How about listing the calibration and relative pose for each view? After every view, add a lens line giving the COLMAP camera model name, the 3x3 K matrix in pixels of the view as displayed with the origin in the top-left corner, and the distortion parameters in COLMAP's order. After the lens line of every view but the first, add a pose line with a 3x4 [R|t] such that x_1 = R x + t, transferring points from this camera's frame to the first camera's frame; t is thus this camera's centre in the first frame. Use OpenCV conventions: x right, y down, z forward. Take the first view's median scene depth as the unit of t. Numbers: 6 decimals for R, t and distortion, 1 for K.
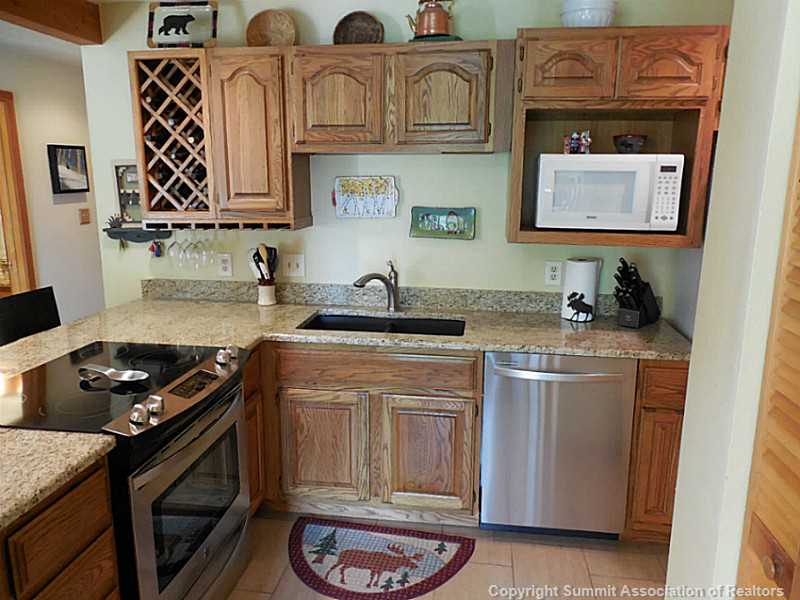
lens RADIAL K [[601.6, 0, 403.0], [0, 601.6, 298.8], [0, 0, 1]] dist [0.002186, 0.005830]
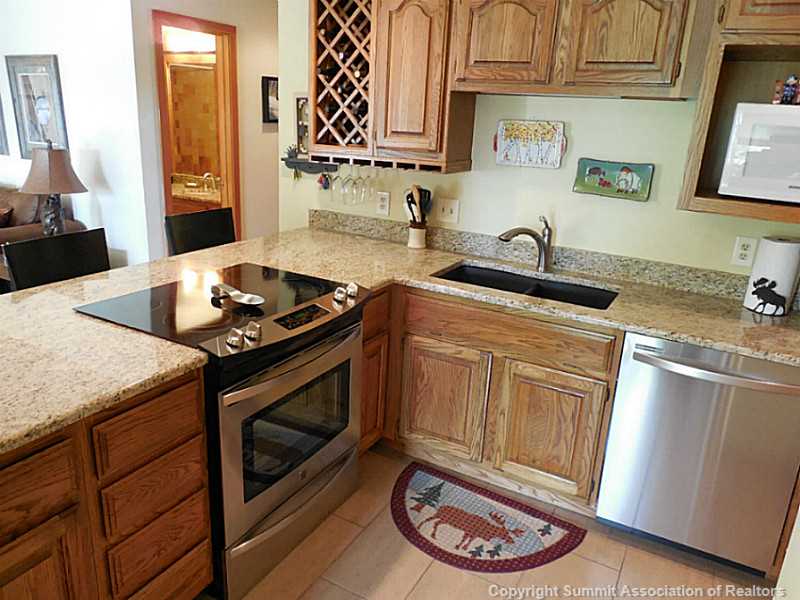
lens RADIAL K [[601.6, 0, 403.0], [0, 601.6, 298.8], [0, 0, 1]] dist [0.002186, 0.005830]
pose [[0.934690, 0.148606, -0.322910, 0.101362], [-0.119100, 0.986836, 0.109406, -0.015283], [0.334918, -0.063802, 0.940085, 0.067936]]
